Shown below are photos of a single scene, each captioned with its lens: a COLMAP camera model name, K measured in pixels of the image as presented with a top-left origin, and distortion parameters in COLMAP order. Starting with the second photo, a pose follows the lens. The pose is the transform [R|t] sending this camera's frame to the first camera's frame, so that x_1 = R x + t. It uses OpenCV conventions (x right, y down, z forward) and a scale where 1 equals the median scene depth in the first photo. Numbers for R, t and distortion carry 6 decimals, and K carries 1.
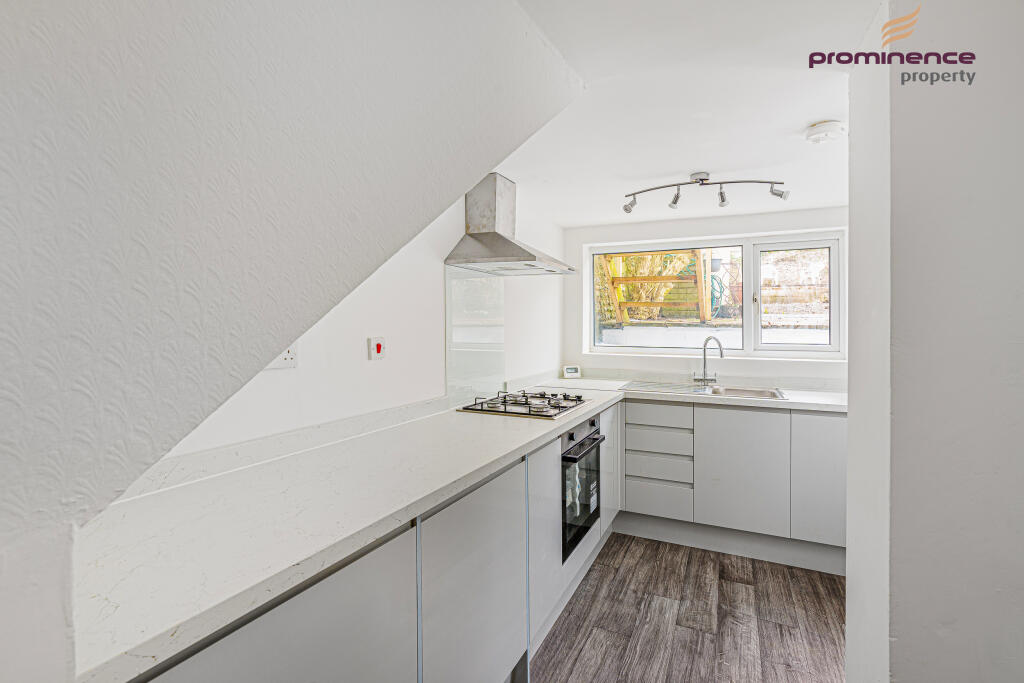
lens RADIAL K [[491.2, 0, 495.9], [0, 491.2, 308.4], [0, 0, 1]] dist [-0.006703, -0.000199]
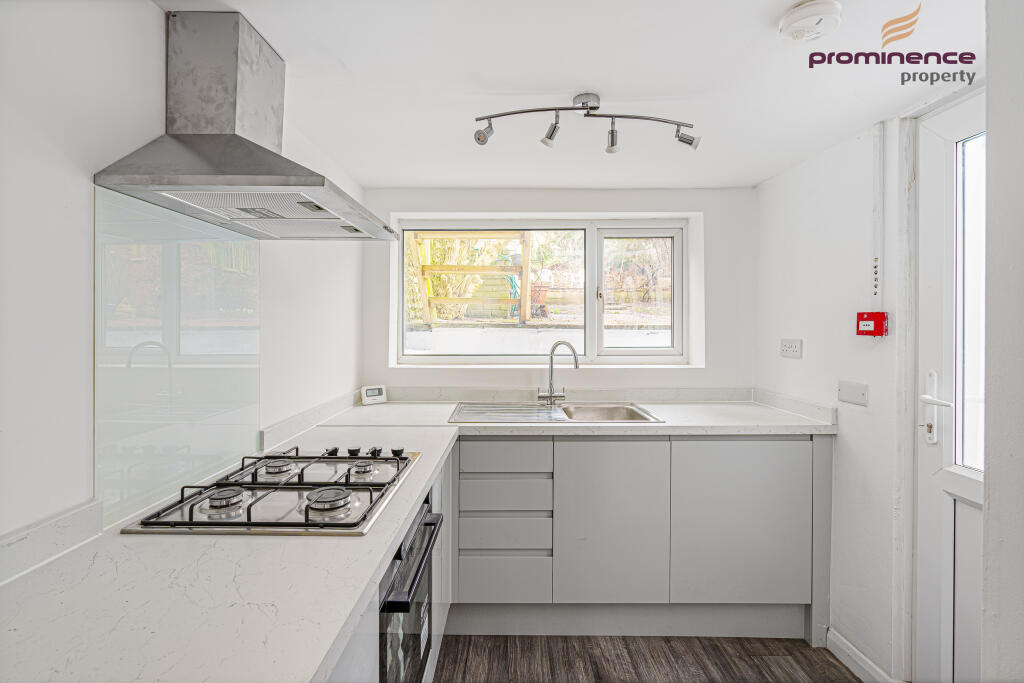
lens RADIAL K [[491.2, 0, 495.9], [0, 491.2, 308.4], [0, 0, 1]] dist [-0.006703, -0.000199]
pose [[0.908403, 0.009636, 0.417985, 0.027045], [-0.009031, 0.999953, -0.003425, 0.011479], [-0.417999, -0.000663, 0.908447, 0.385964]]
